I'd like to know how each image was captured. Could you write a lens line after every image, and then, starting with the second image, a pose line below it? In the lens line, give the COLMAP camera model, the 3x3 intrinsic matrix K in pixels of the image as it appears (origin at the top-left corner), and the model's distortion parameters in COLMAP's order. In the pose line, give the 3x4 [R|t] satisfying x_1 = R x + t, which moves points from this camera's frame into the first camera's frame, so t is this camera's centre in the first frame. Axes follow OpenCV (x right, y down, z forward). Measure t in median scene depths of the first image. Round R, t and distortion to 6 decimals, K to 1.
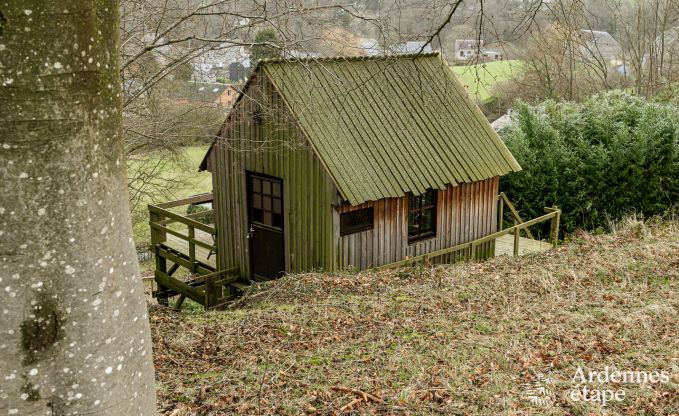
lens RADIAL K [[773.6, 0, 341.5], [0, 773.6, 207.1], [0, 0, 1]] dist [0.190705, 0.000000]
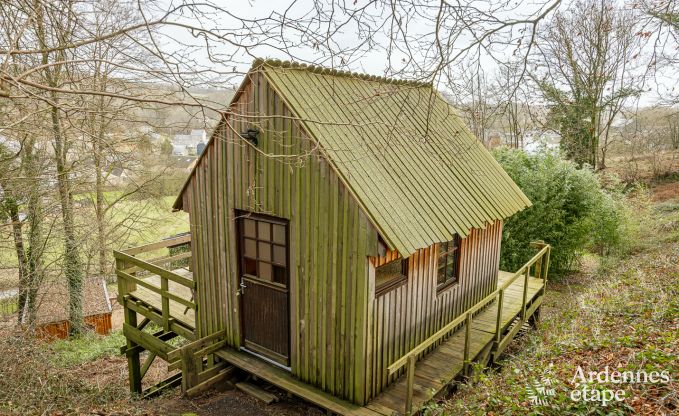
lens RADIAL K [[445.7, 0, 334.9], [0, 445.7, 213.0], [0, 0, 1]] dist [0.016517, -0.002280]
pose [[0.987412, -0.016438, 0.157315, -0.091594], [0.022675, 0.999023, -0.037932, -0.023728], [-0.156538, 0.041021, 0.986820, 0.527861]]
